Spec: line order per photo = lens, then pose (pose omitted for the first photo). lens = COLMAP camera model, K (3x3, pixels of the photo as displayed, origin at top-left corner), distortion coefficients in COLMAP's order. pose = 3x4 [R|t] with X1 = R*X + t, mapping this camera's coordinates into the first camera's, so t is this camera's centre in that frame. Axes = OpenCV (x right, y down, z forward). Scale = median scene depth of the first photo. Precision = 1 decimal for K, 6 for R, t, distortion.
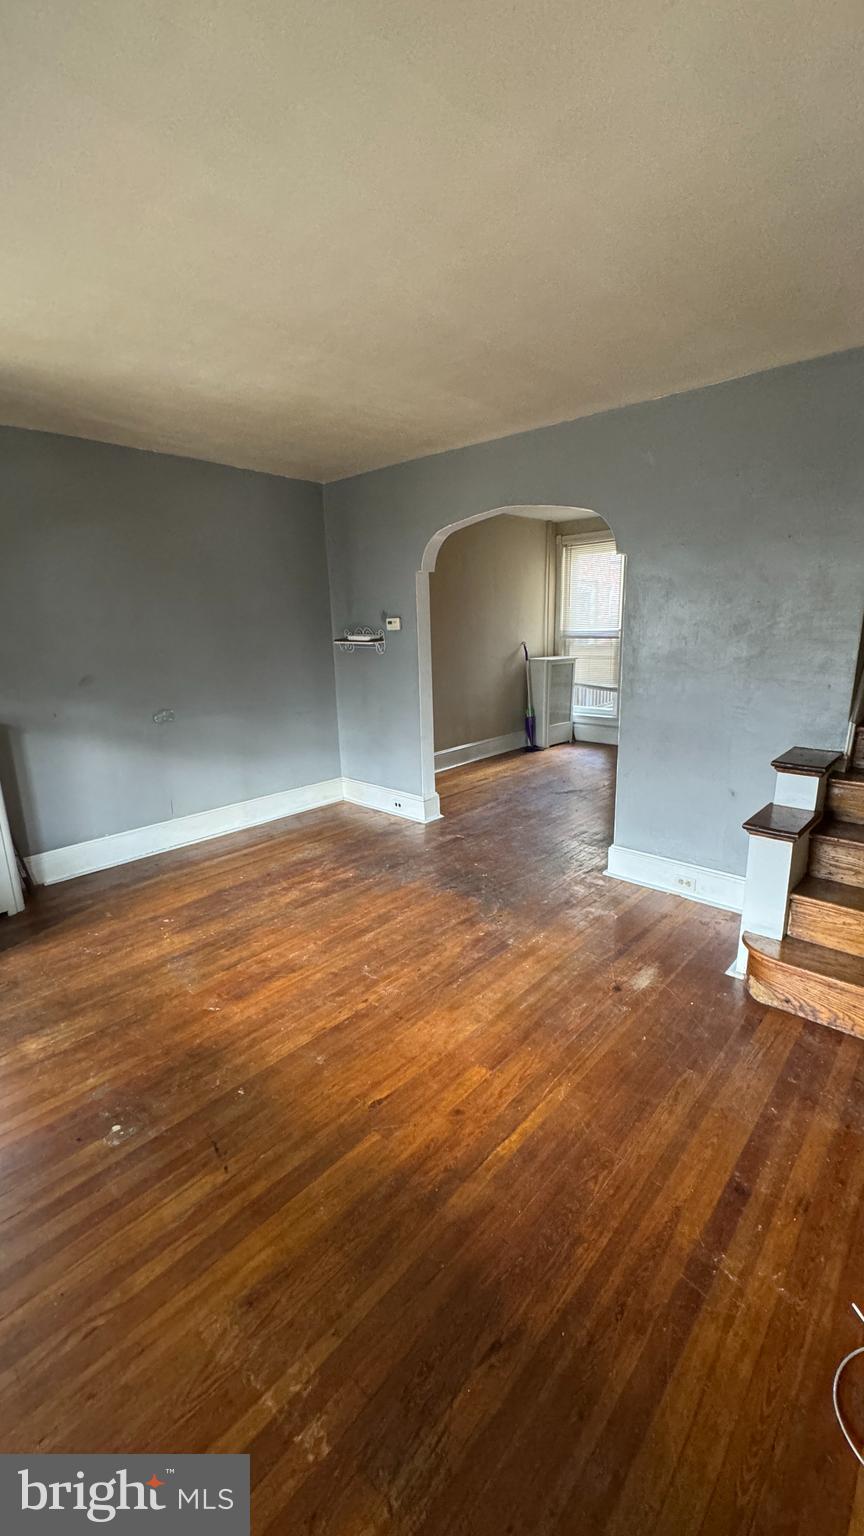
lens RADIAL K [[613.4, 0, 431.7], [0, 613.4, 771.2], [0, 0, 1]] dist [-0.005371, 0.001397]
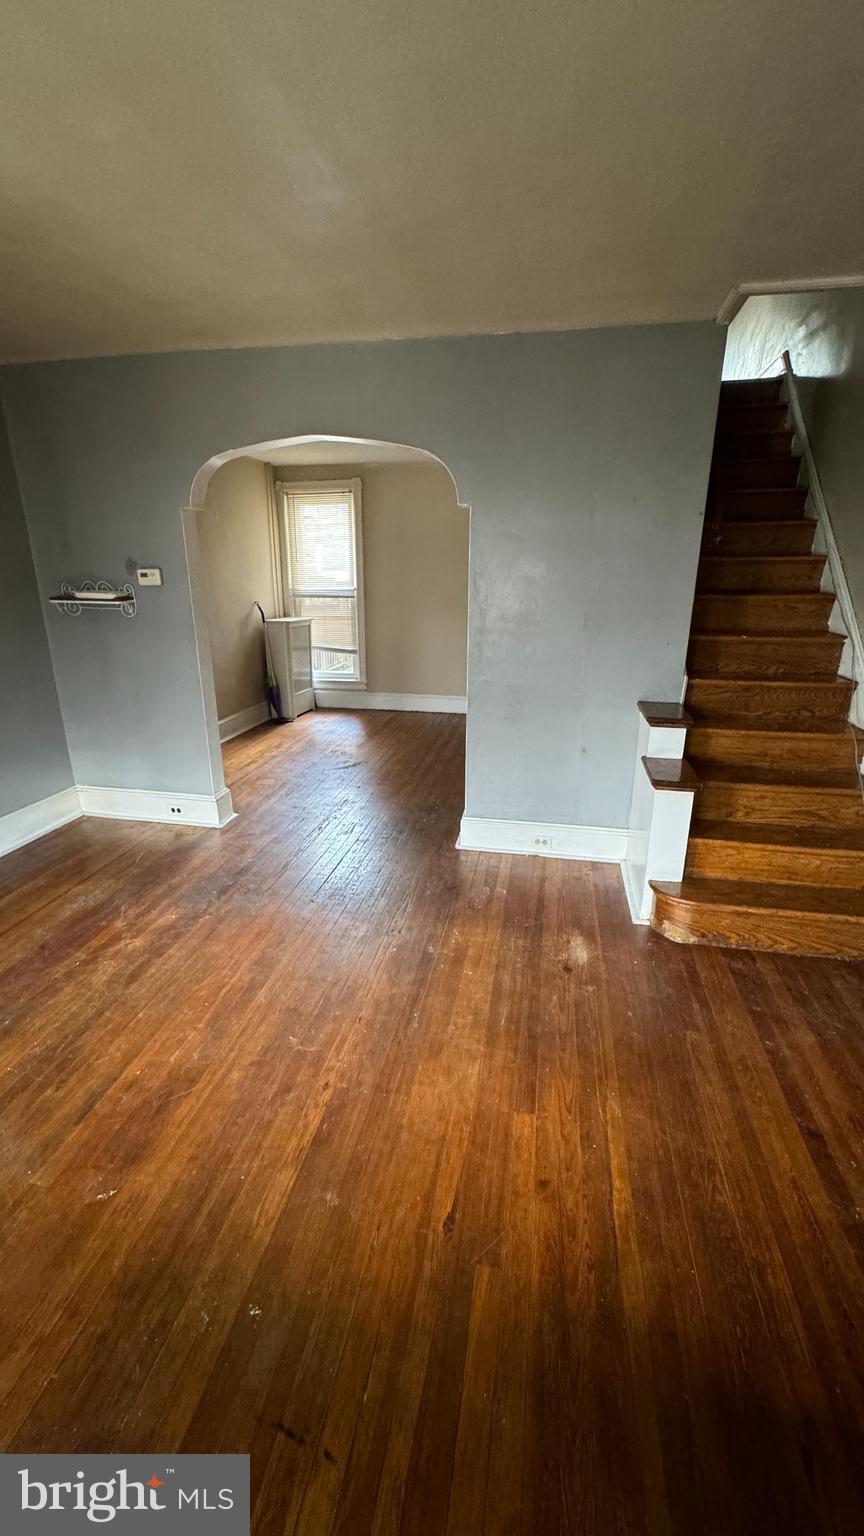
lens RADIAL K [[613.4, 0, 428.5], [0, 613.4, 769.5], [0, 0, 1]] dist [-0.005371, 0.001397]
pose [[0.849696, -0.135887, 0.509462, -0.318639], [0.105223, 0.990485, 0.088695, -0.060713], [-0.516668, -0.021757, 0.855910, 0.289433]]
